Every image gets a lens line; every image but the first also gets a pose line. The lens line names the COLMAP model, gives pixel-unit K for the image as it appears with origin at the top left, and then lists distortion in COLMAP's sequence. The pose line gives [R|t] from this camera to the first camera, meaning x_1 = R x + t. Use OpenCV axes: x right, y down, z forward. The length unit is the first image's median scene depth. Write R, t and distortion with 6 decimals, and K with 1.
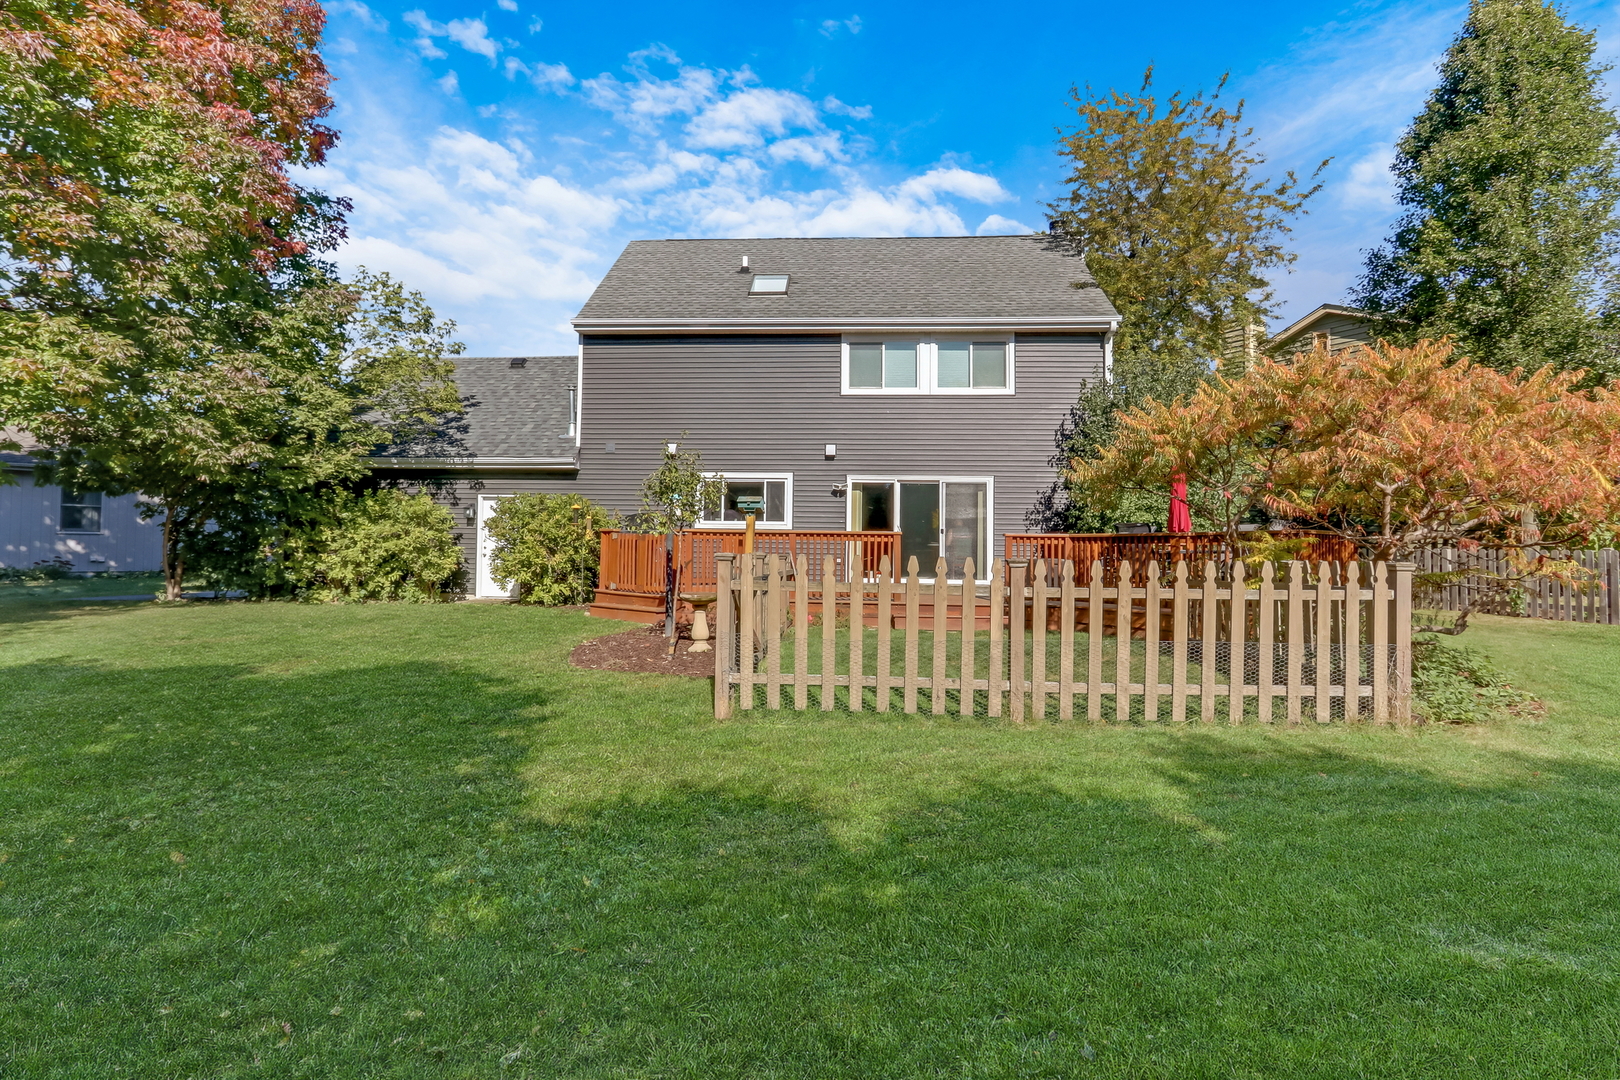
lens RADIAL K [[770.0, 0, 786.5], [0, 770.0, 546.2], [0, 0, 1]] dist [-0.027184, 0.006080]
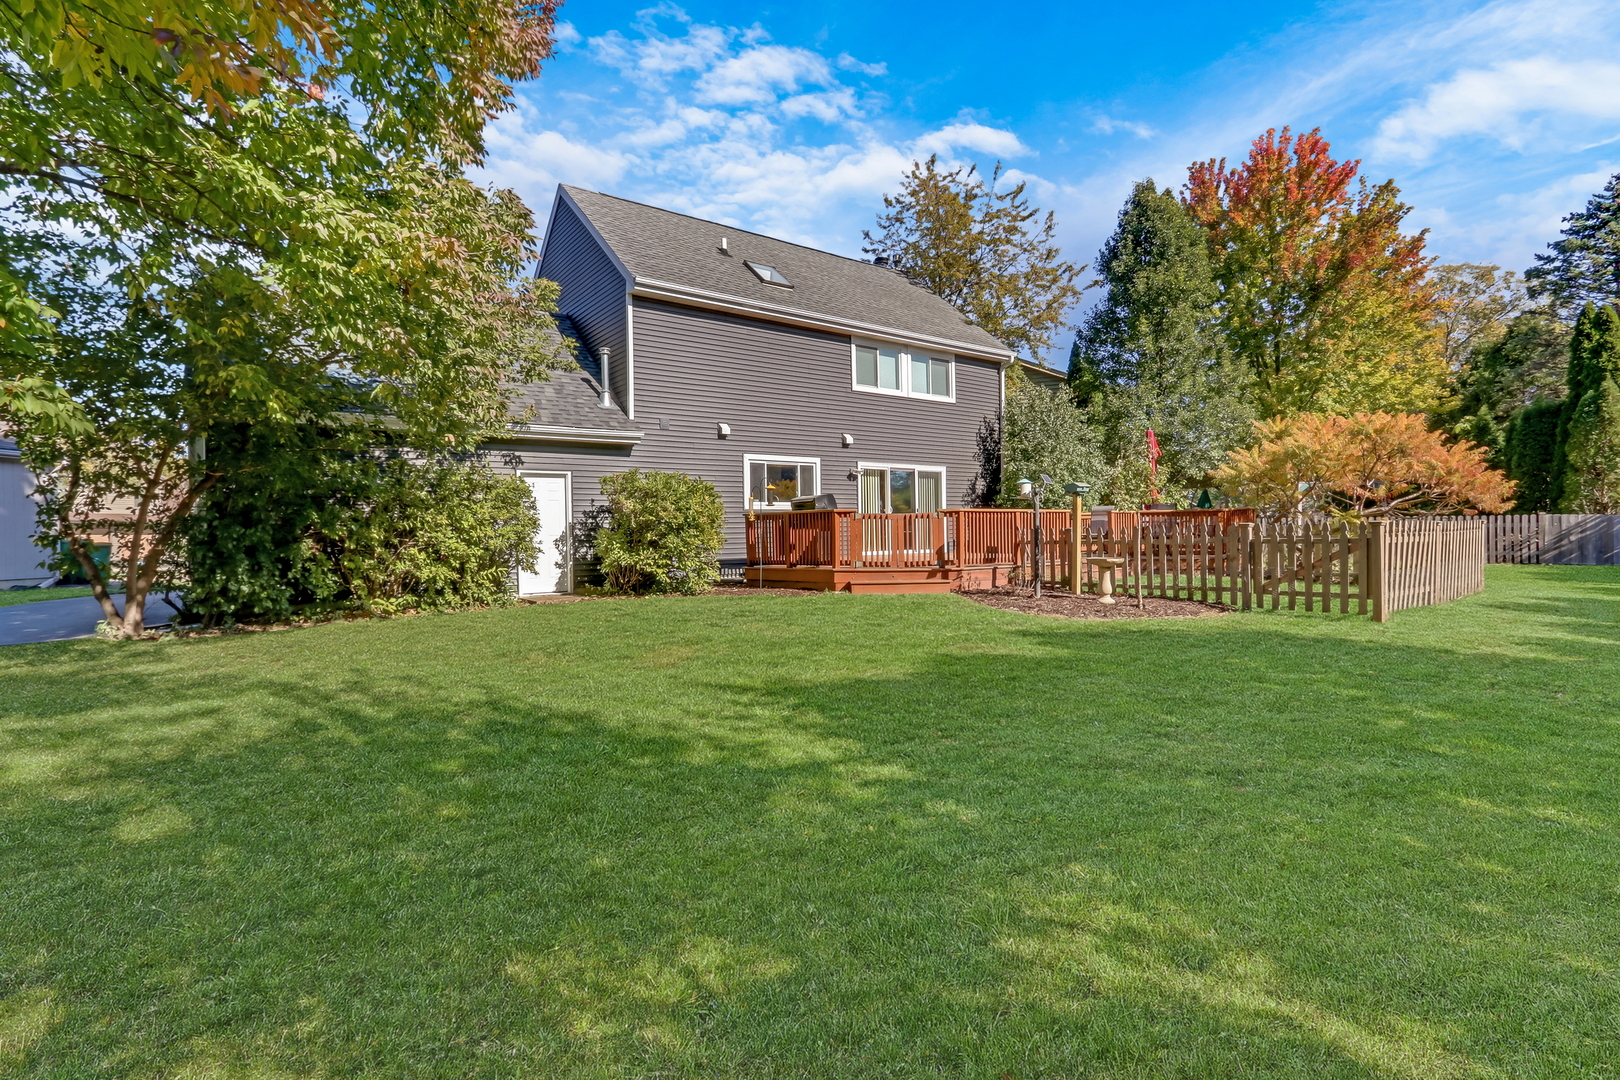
lens RADIAL K [[770.0, 0, 786.5], [0, 770.0, 546.2], [0, 0, 1]] dist [-0.027184, 0.006080]
pose [[0.769270, -0.037012, 0.637851, -0.735915], [0.022394, 0.999269, 0.030977, -0.005393], [-0.638531, -0.009546, 0.769537, 0.192426]]
